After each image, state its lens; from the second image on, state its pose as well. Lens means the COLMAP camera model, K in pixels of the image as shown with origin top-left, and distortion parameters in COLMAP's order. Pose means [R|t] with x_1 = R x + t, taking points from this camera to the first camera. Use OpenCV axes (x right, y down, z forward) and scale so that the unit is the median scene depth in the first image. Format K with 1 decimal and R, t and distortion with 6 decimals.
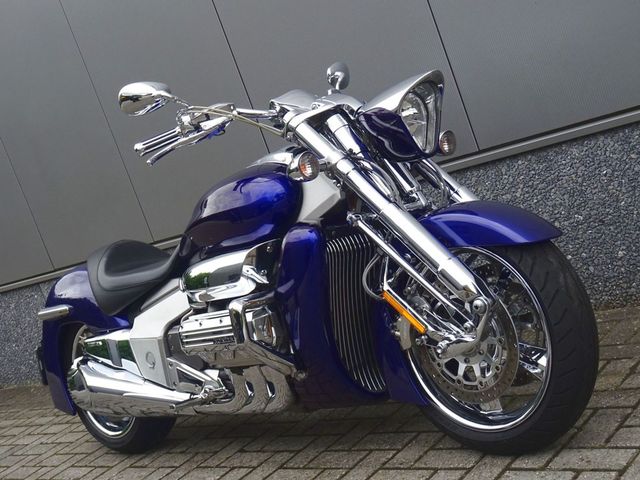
lens RADIAL K [[918.0, 0, 320.0], [0, 918.0, 240.0], [0, 0, 1]] dist [-0.006225, -0.025073]
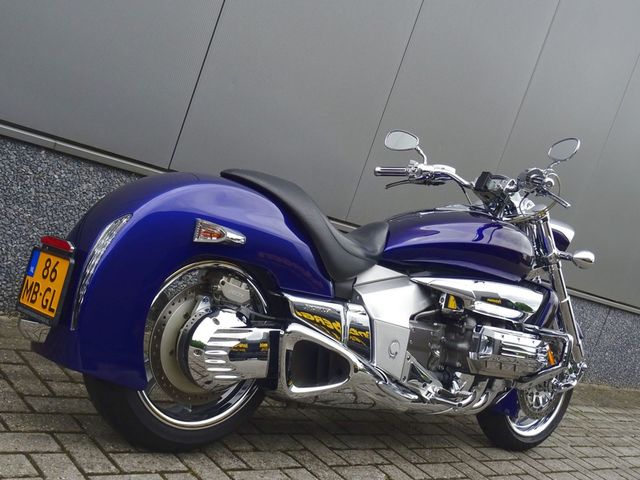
lens RADIAL K [[792.6, 0, 320.0], [0, 792.6, 240.0], [0, 0, 1]] dist [-0.018951, -0.033005]
pose [[-0.023494, 0.263575, 0.964353, -1.009375], [-0.216191, 0.940455, -0.262310, 0.260489], [-0.976068, -0.214648, 0.034887, 1.097223]]
